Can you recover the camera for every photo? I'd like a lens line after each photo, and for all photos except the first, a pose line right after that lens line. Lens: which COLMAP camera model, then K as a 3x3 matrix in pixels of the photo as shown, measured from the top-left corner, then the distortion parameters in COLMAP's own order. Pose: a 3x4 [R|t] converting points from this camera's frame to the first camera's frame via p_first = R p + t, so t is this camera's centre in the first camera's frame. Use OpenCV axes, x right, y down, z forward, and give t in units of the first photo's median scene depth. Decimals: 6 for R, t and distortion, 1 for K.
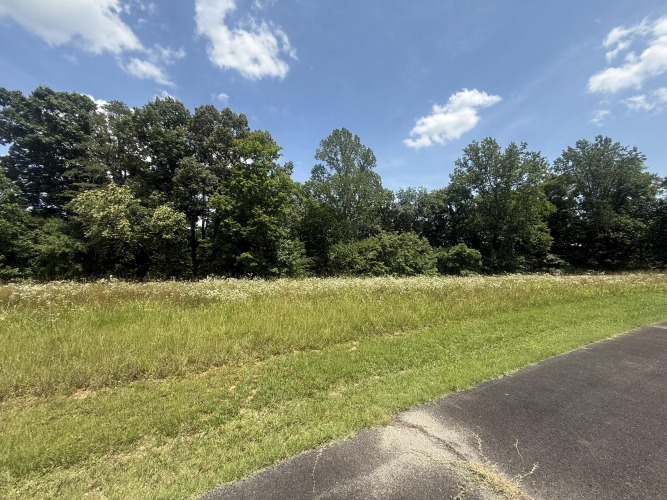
lens RADIAL K [[266.2, 0, 333.2], [0, 266.2, 248.2], [0, 0, 1]] dist [0.001091, -0.000229]
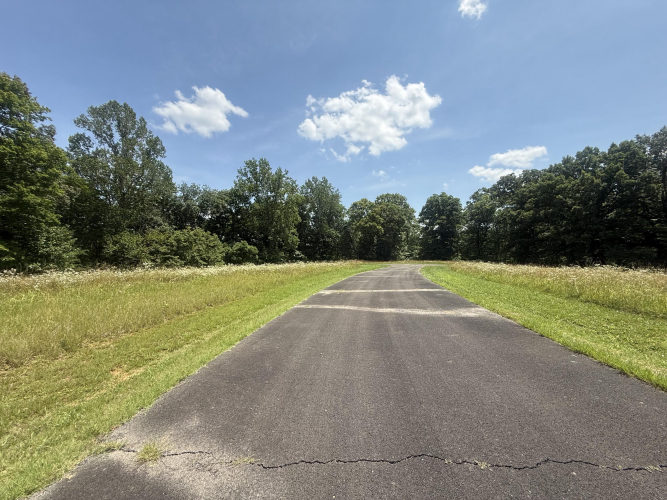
lens RADIAL K [[266.2, 0, 333.2], [0, 266.2, 248.2], [0, 0, 1]] dist [0.001091, -0.000229]
pose [[0.656765, 0.023559, 0.753727, -0.156371], [-0.038850, 0.999242, 0.002619, -0.003006], [-0.753094, -0.031003, 0.657183, -0.105590]]
